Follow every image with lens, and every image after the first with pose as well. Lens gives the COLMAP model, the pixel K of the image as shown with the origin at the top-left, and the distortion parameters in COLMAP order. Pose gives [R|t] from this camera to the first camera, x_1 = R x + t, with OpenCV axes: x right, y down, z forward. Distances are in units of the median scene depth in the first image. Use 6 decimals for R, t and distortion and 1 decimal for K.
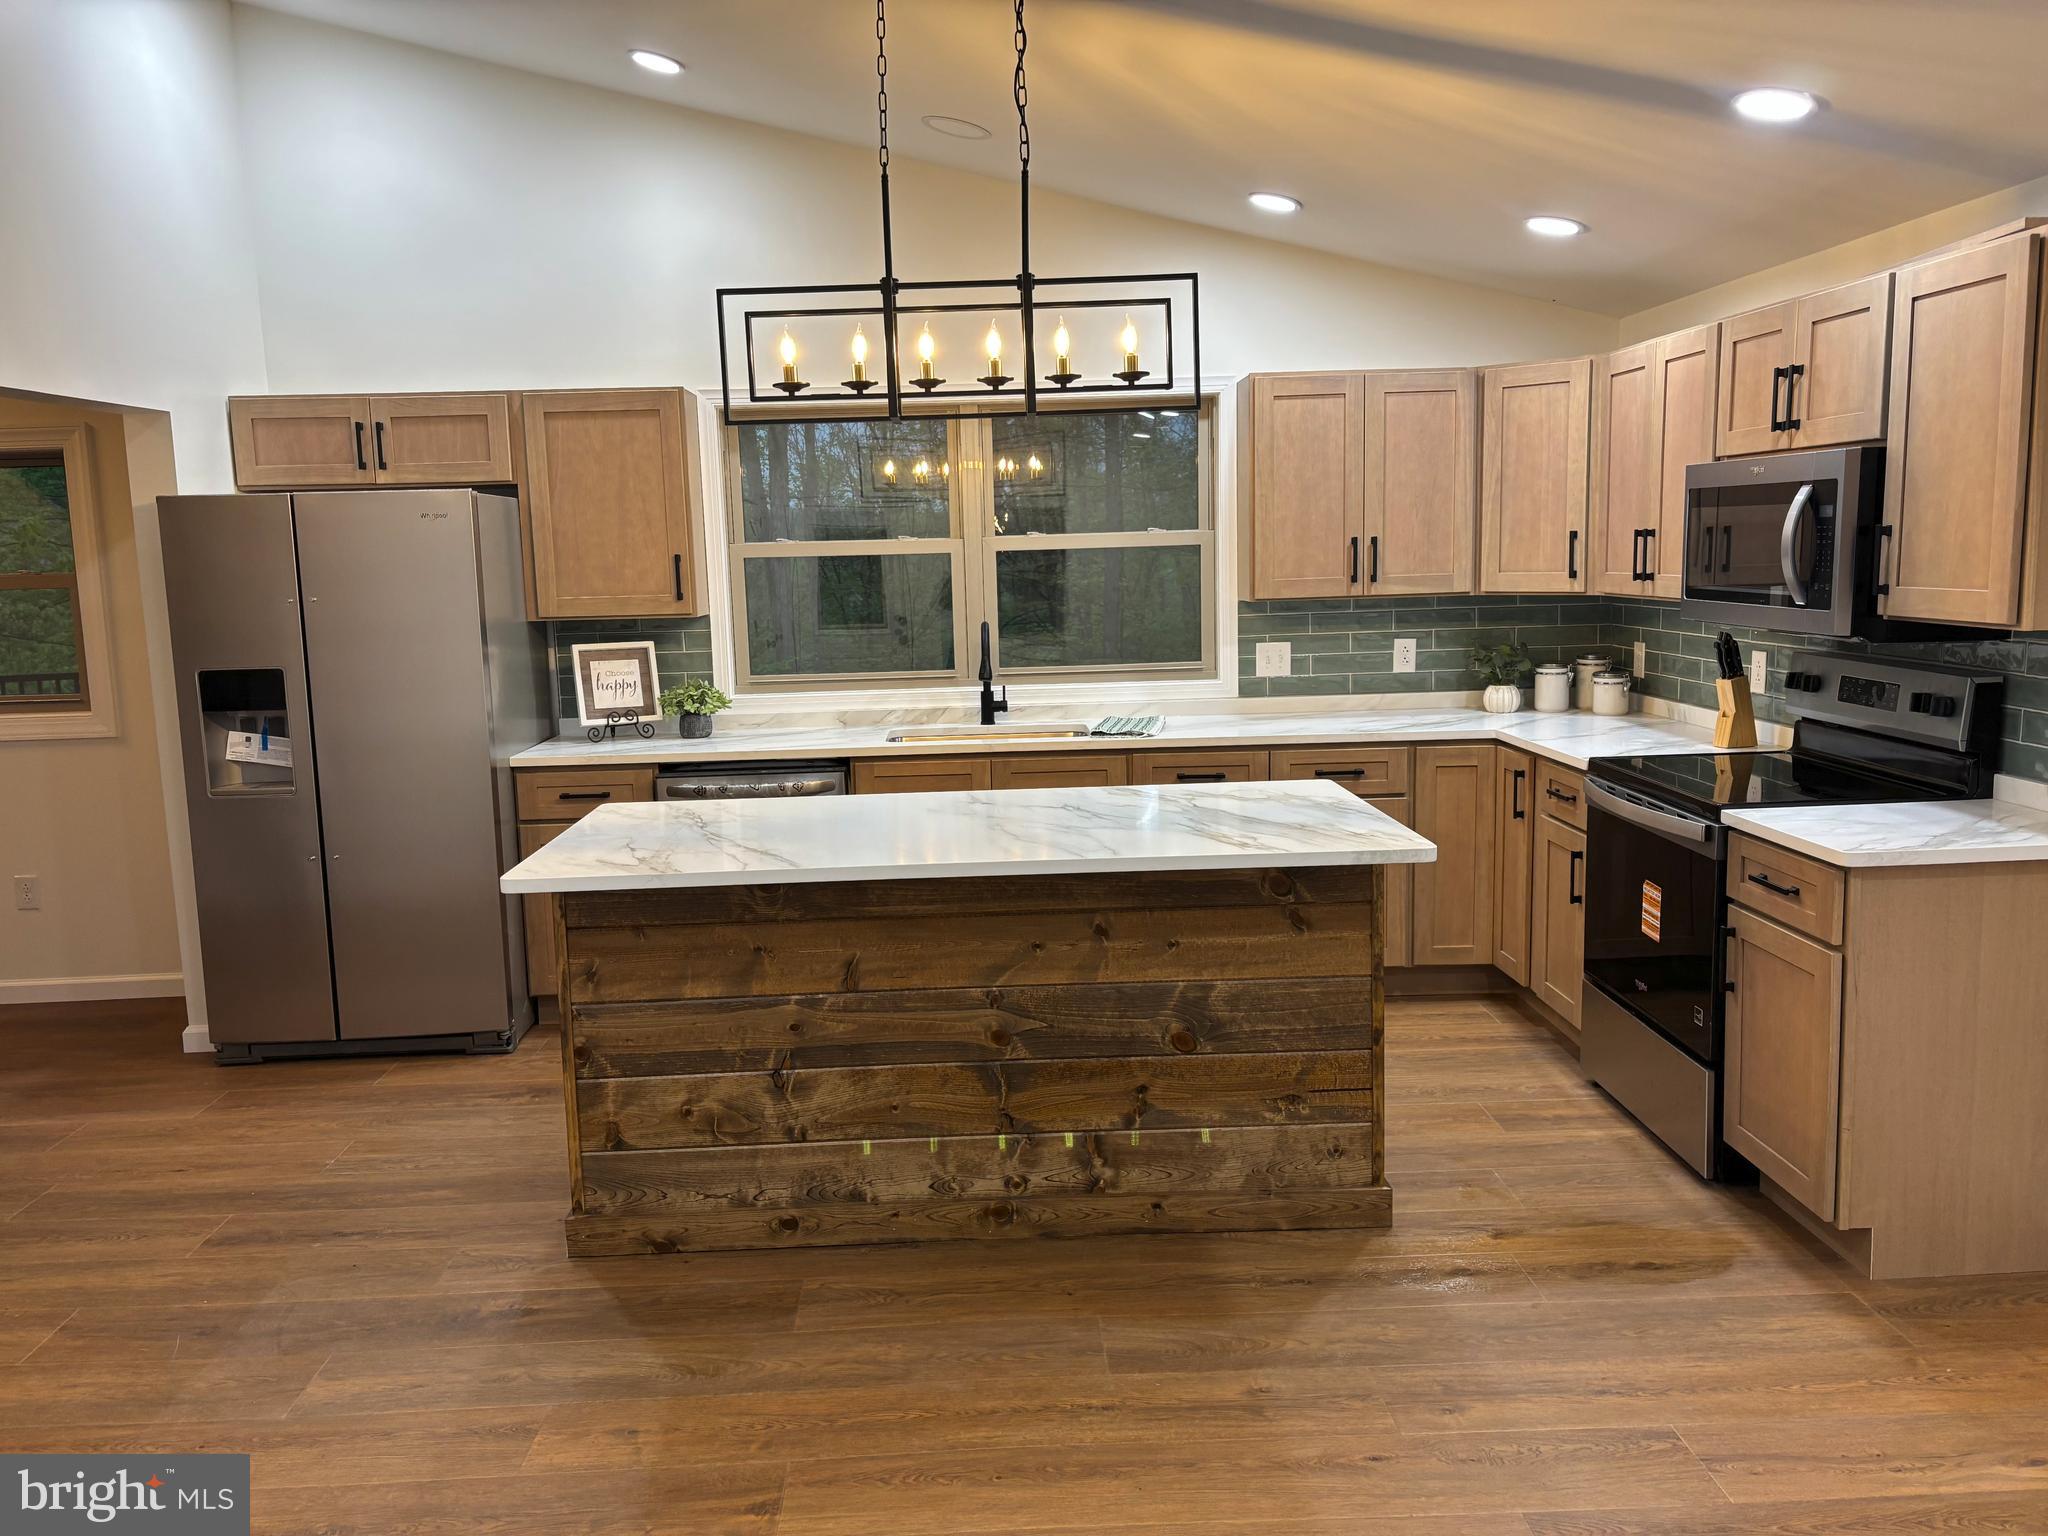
lens RADIAL K [[1559.9, 0, 1001.2], [0, 1559.9, 759.1], [0, 0, 1]] dist [0.024590, -0.006562]
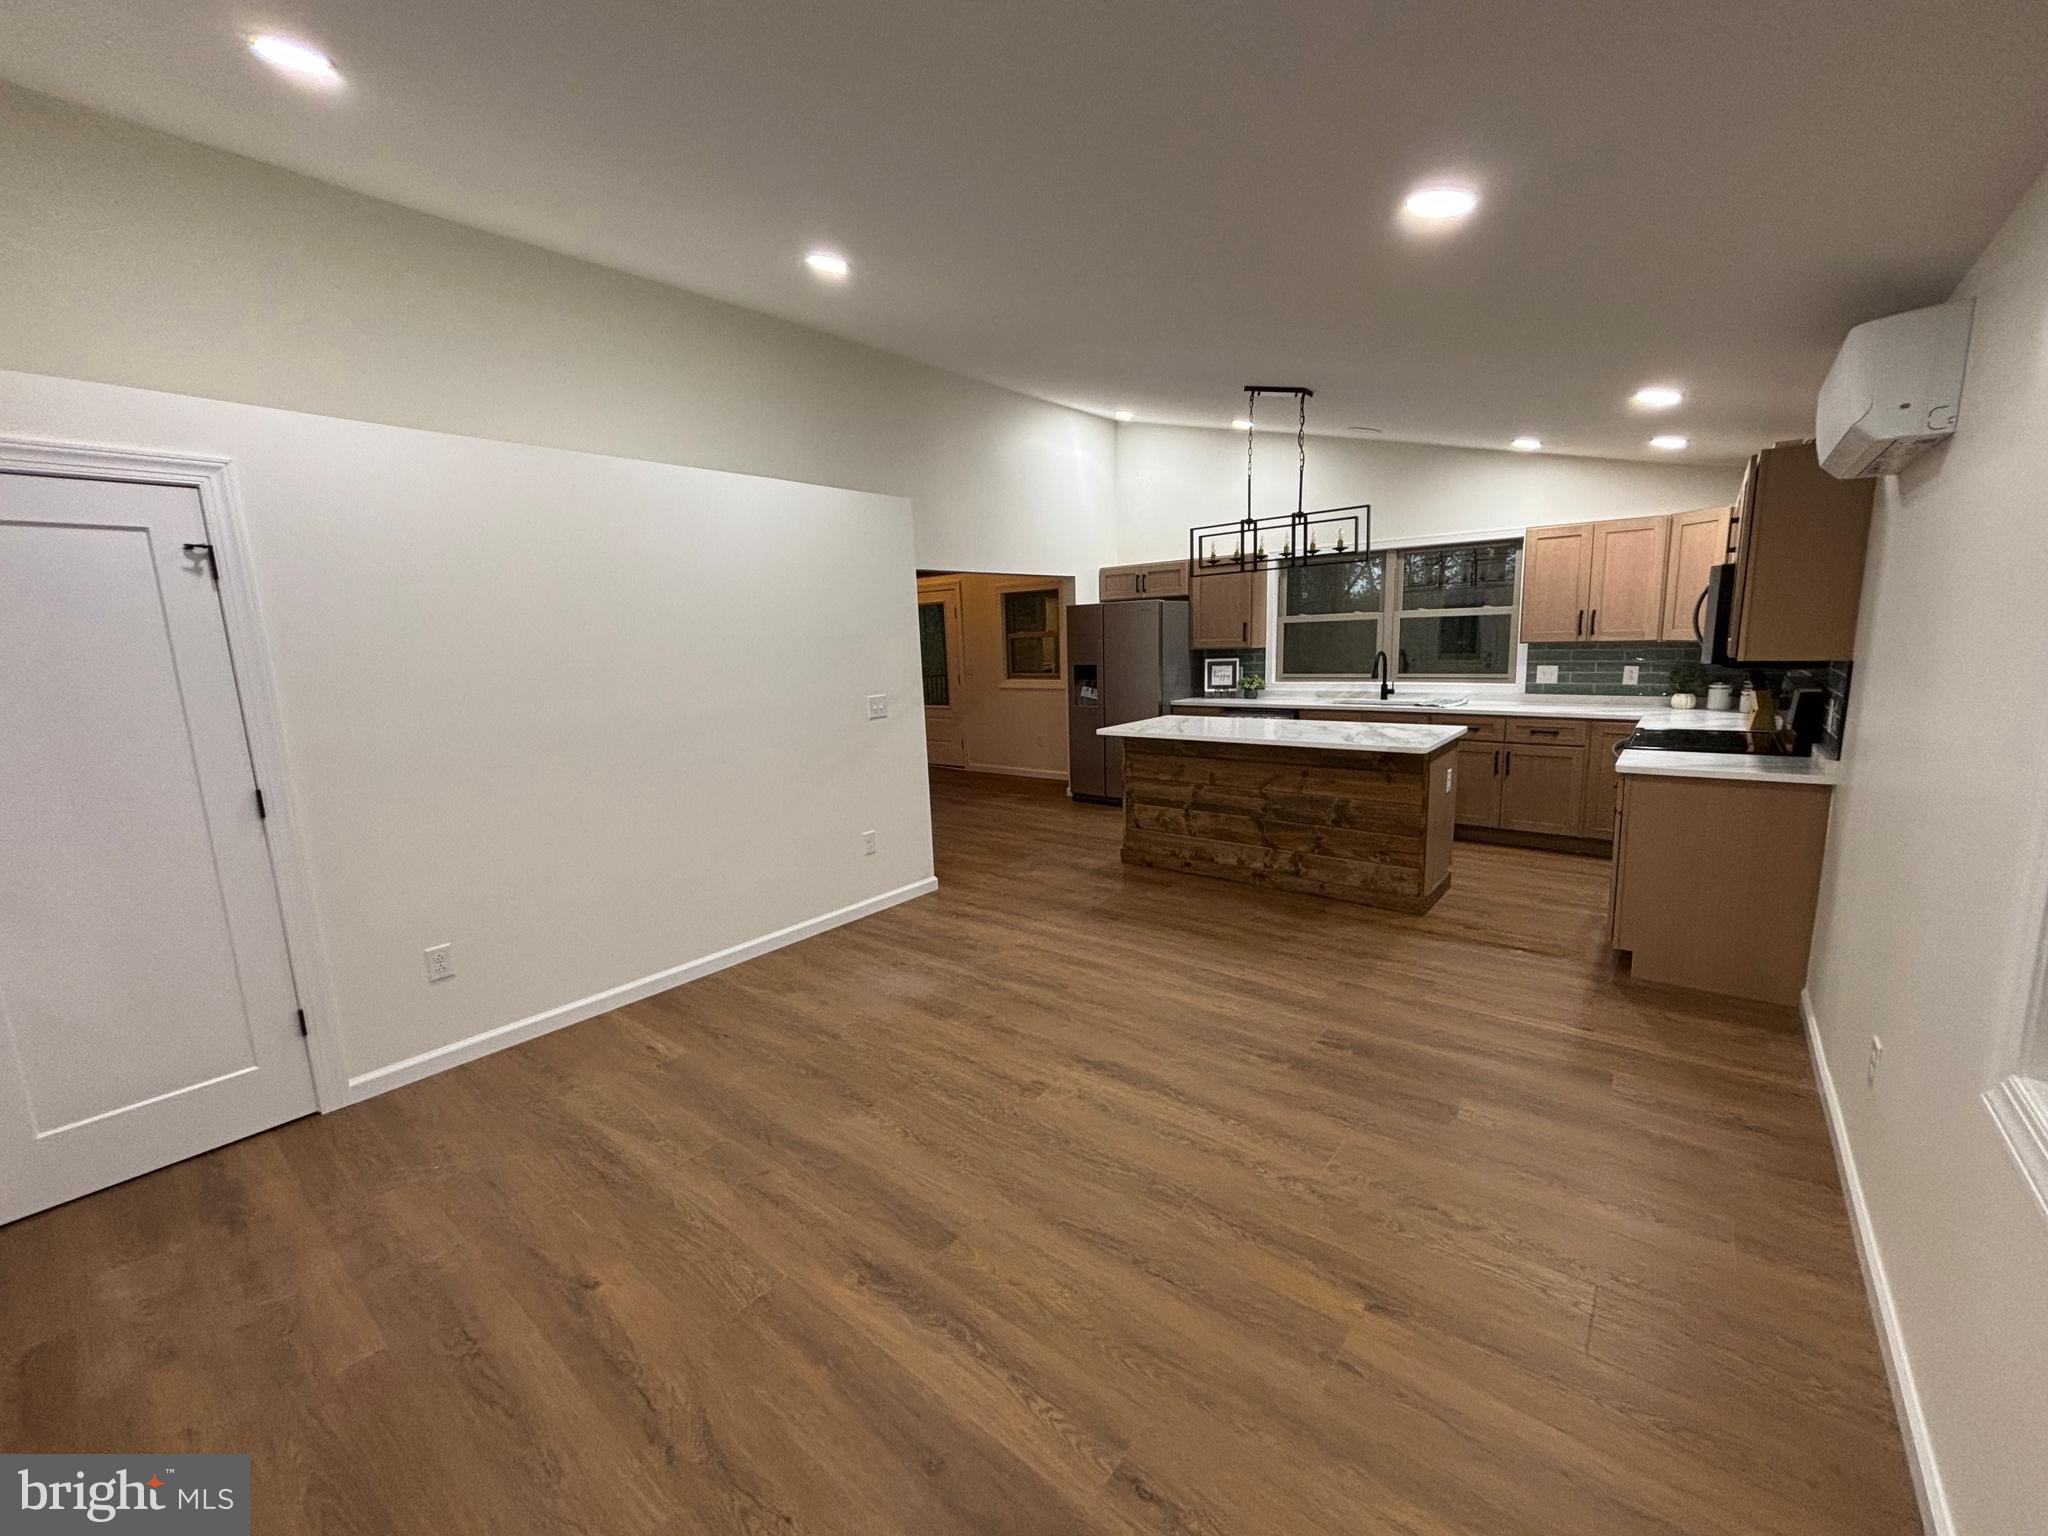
lens RADIAL K [[817.5, 0, 1018.9], [0, 817.5, 769.0], [0, 0, 1]] dist [0.029064, -0.029308]
pose [[0.754192, 0.109200, -0.647510, 0.535870], [-0.075140, 0.993950, 0.080107, 0.029216], [0.652340, -0.011762, 0.757835, -0.293486]]
